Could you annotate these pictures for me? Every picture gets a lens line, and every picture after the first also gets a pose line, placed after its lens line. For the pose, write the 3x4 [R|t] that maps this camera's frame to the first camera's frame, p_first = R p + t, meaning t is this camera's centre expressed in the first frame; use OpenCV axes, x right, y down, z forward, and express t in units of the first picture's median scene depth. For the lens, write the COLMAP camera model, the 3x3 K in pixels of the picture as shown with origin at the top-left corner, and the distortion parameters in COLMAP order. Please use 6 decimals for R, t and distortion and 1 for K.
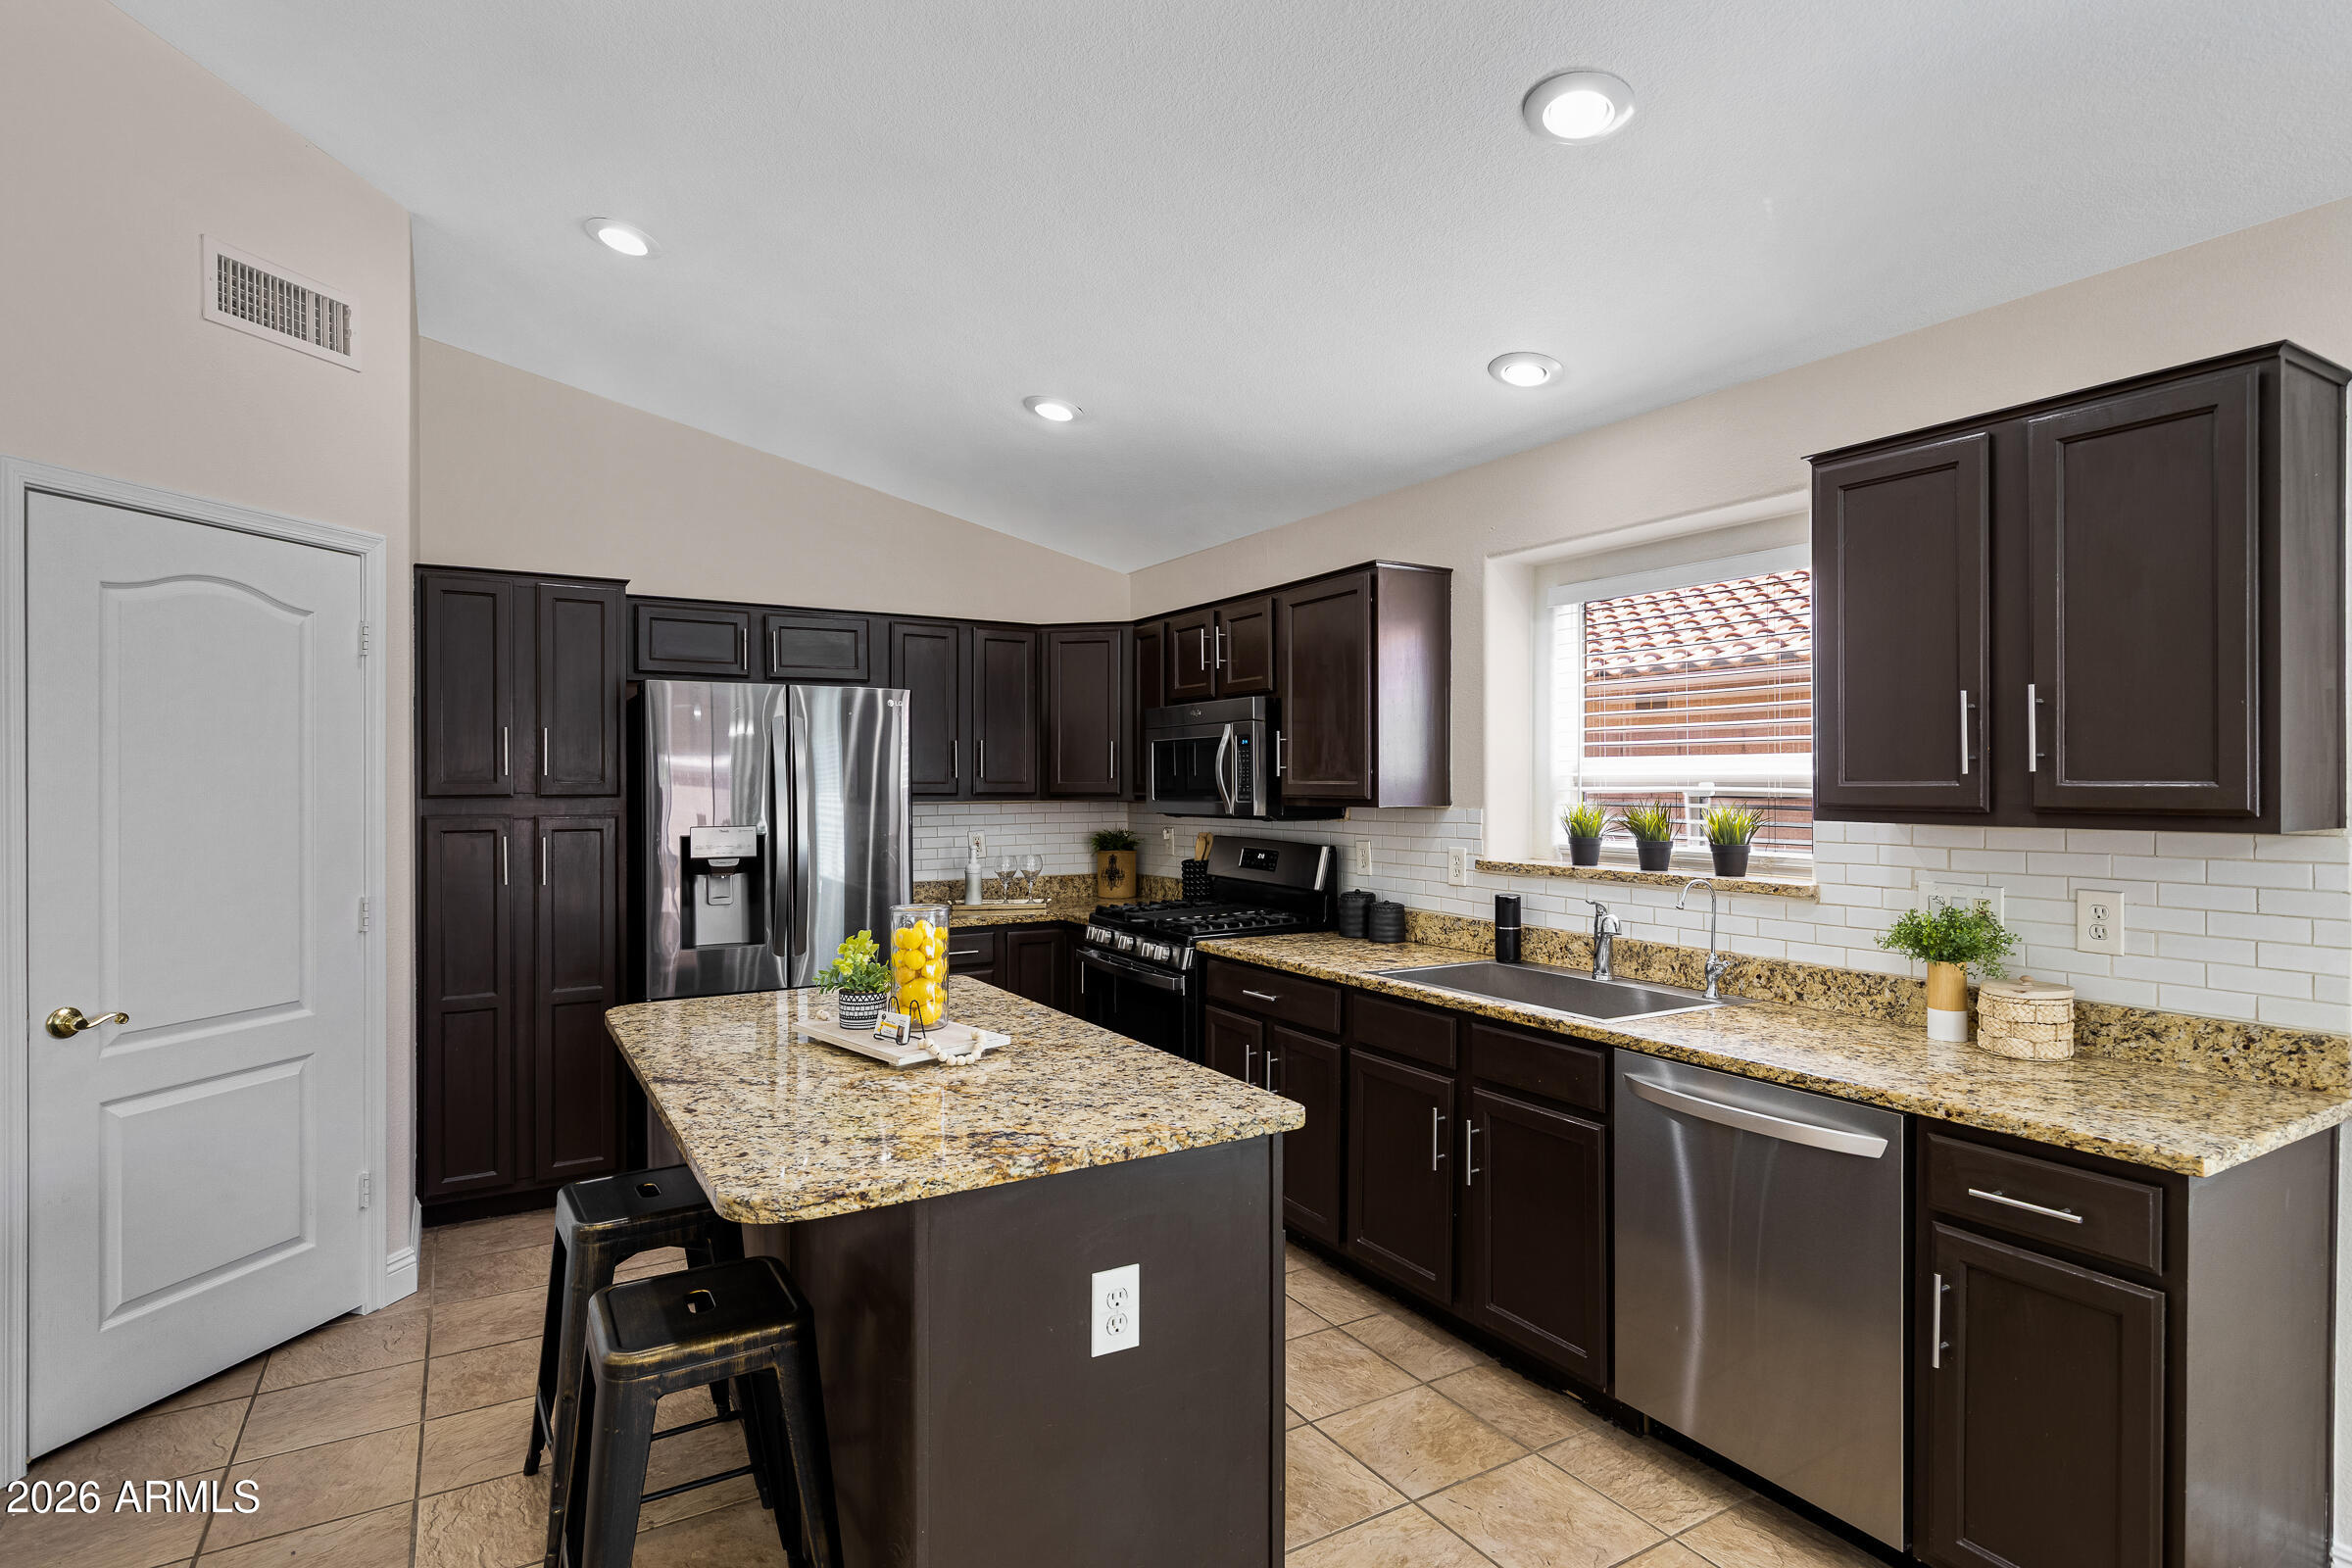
lens RADIAL K [[1197.9, 0, 1171.4], [0, 1197.9, 781.6], [0, 0, 1]] dist [0.000478, -0.000062]
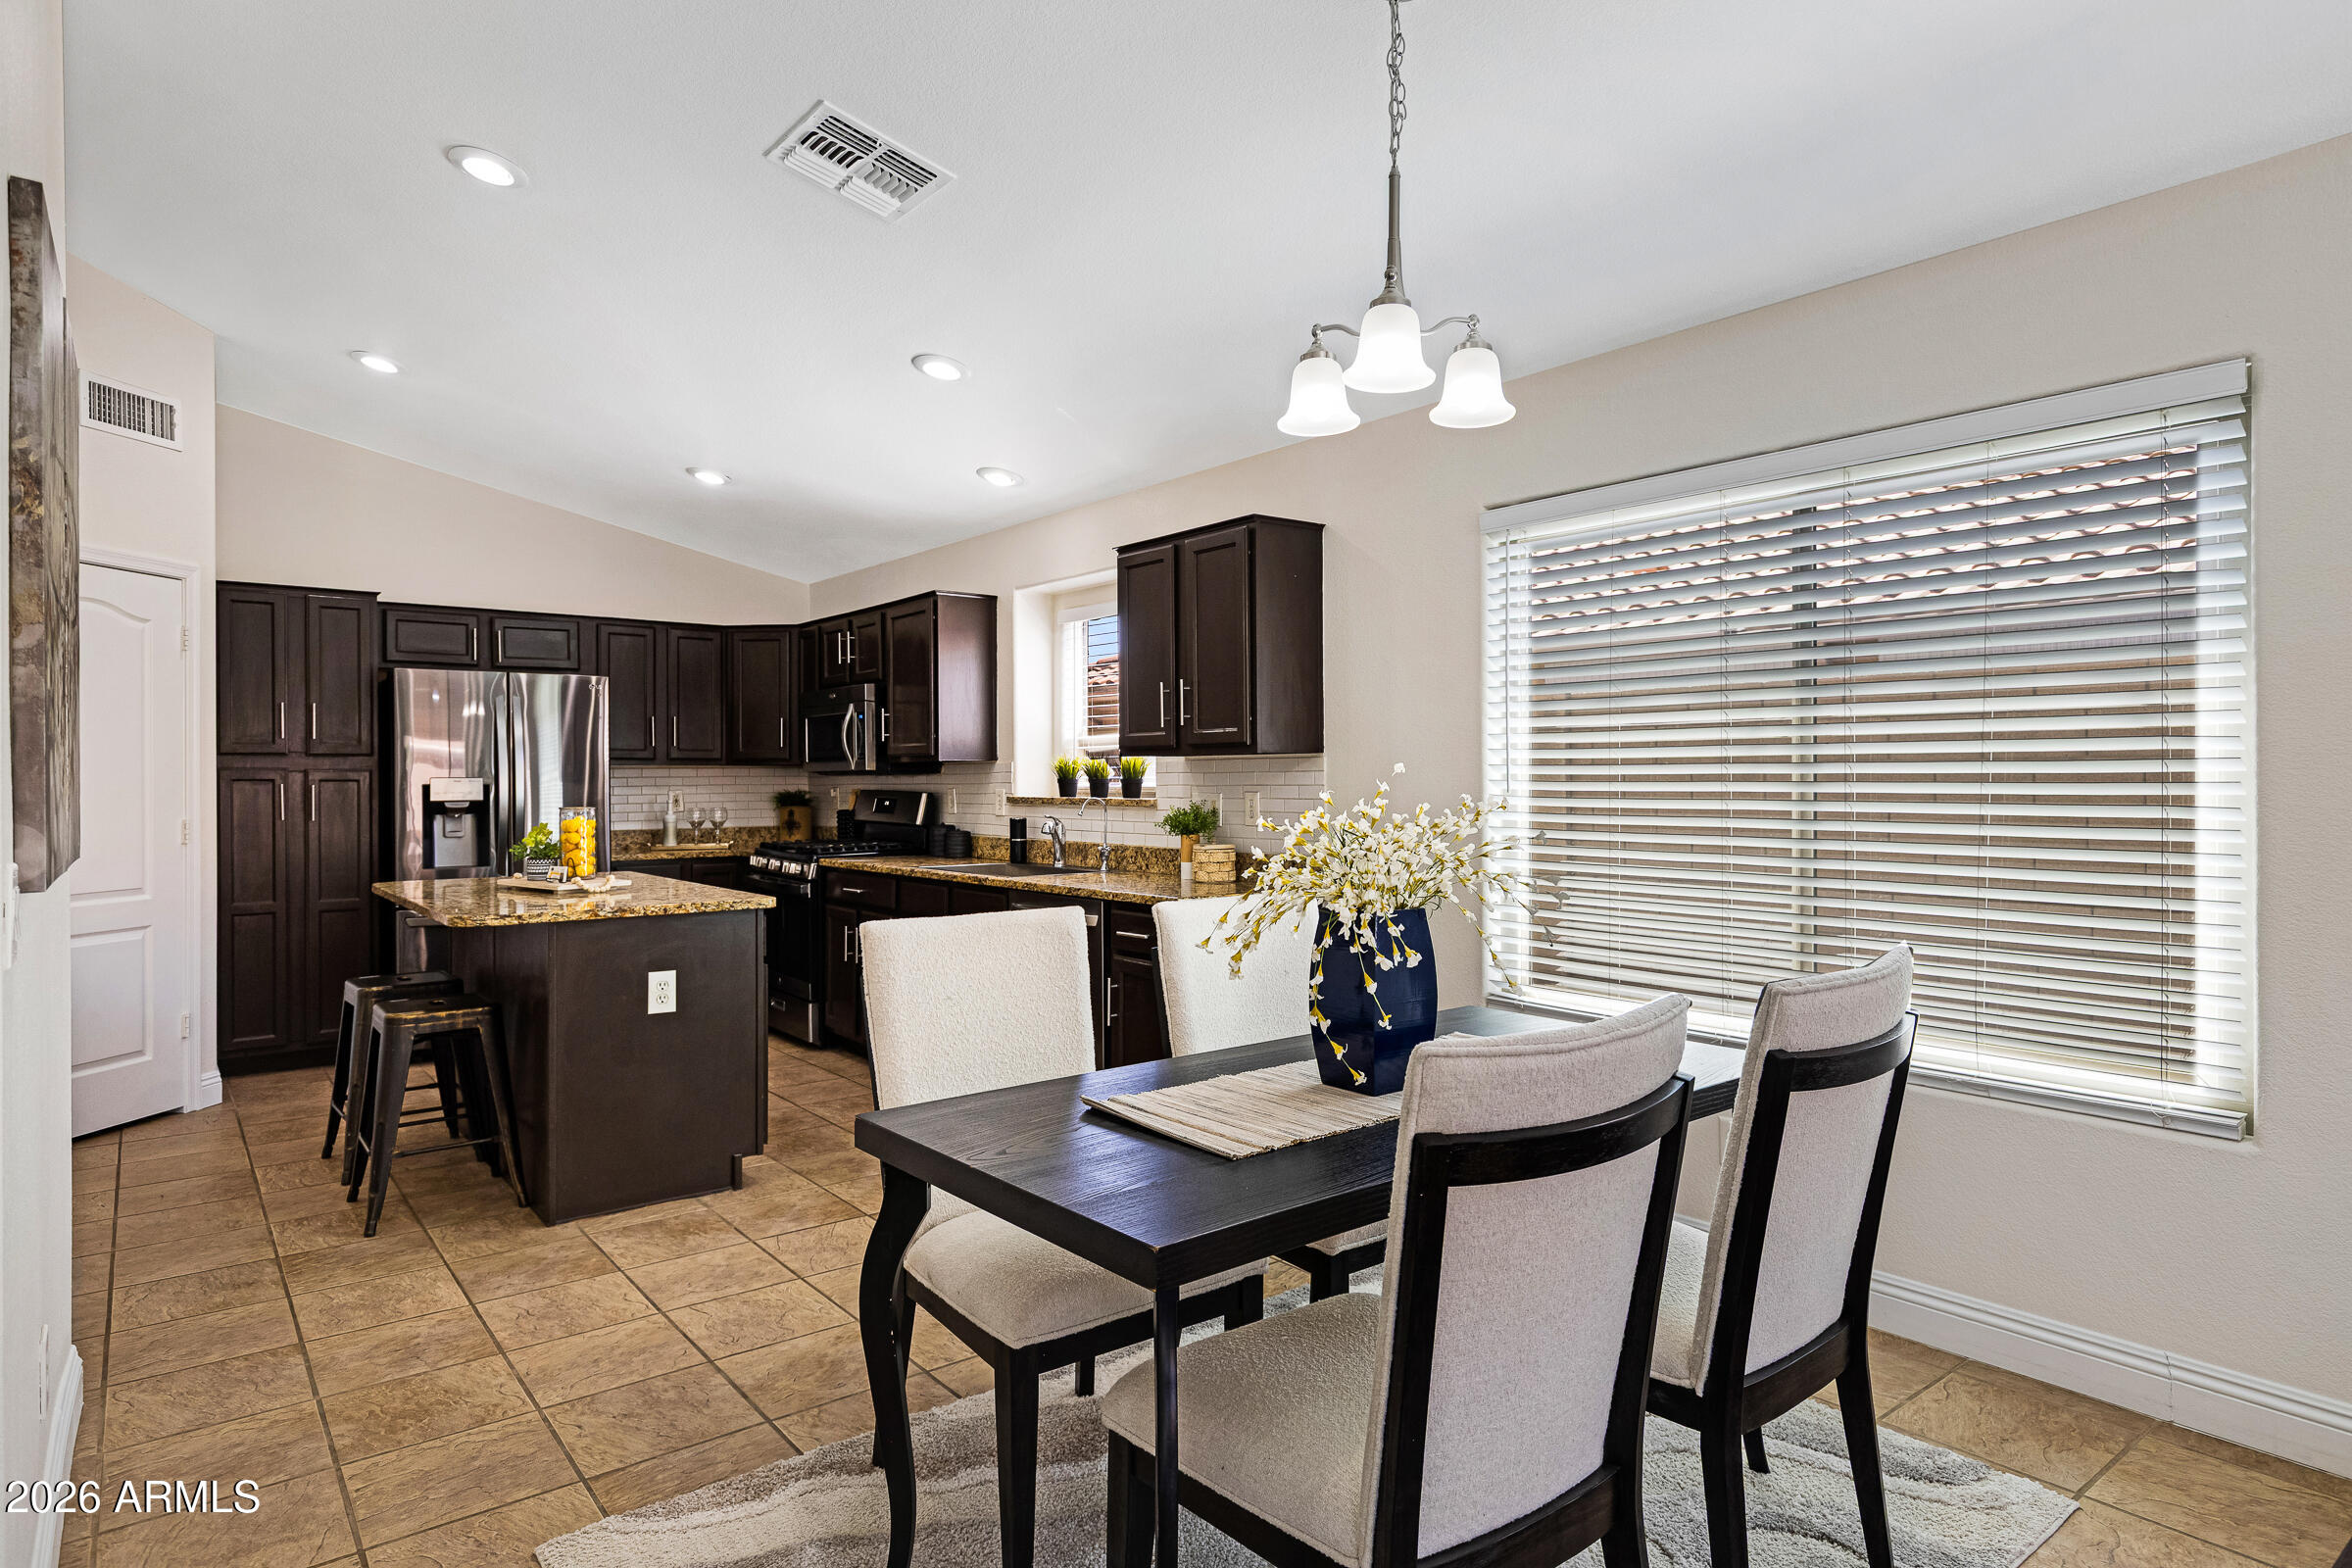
lens RADIAL K [[1307.5, 0, 1177.5], [0, 1307.5, 777.4], [0, 0, 1]] dist [0.004776, -0.000044]
pose [[0.990529, -0.002906, 0.137273, 0.233302], [0.003099, 0.999994, -0.001192, 0.042978], [-0.137268, 0.001606, 0.990533, -0.585394]]
